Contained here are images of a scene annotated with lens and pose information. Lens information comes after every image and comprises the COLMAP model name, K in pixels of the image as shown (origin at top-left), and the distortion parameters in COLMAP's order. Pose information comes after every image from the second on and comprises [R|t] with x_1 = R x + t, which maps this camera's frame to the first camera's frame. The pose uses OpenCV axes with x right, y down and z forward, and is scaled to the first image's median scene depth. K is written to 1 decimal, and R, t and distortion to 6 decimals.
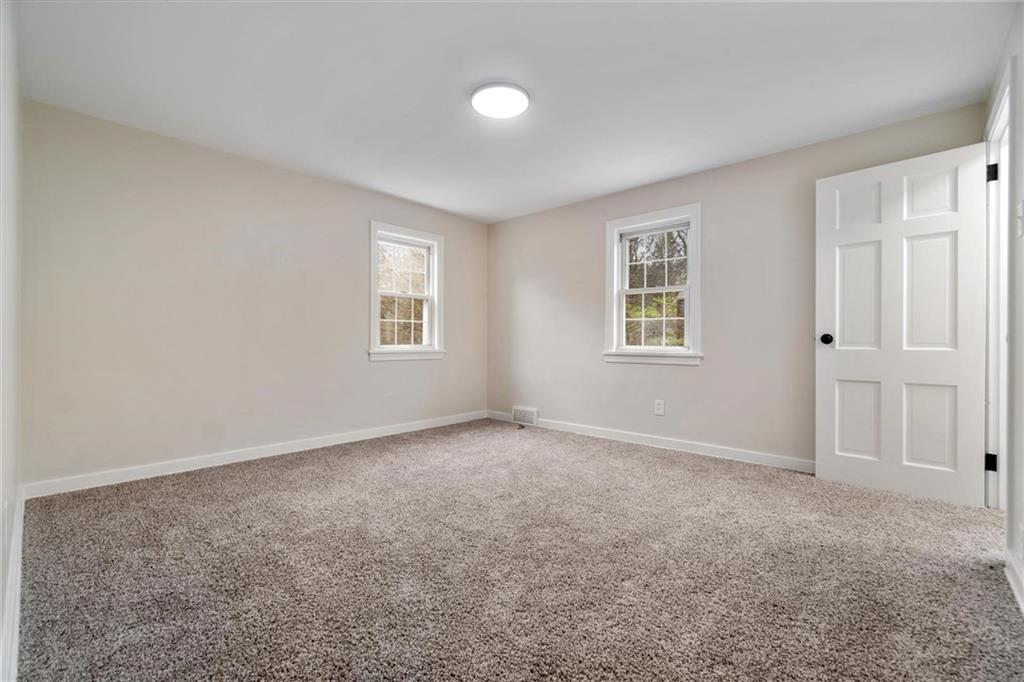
lens RADIAL K [[440.0, 0, 507.9], [0, 440.0, 344.9], [0, 0, 1]] dist [-0.002993, -0.000104]
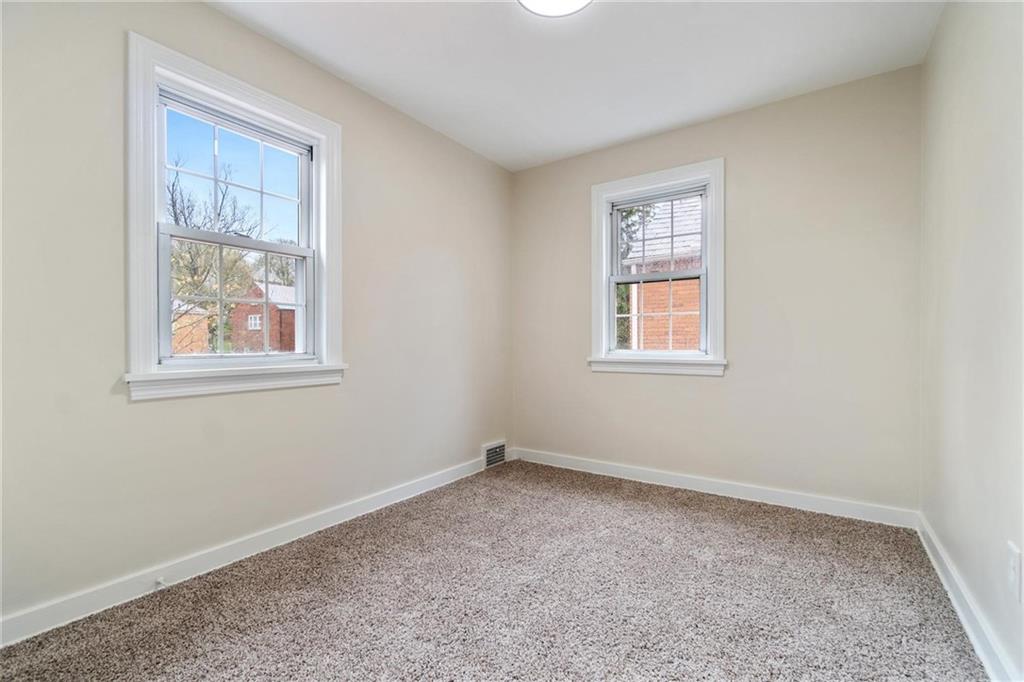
lens RADIAL K [[440.0, 0, 507.9], [0, 440.0, 344.9], [0, 0, 1]] dist [-0.002993, -0.000104]
pose [[0.991998, -0.008727, 0.125952, -0.022960], [0.009983, 0.999906, -0.009350, -0.003484], [-0.125859, 0.010532, 0.991992, 0.379697]]
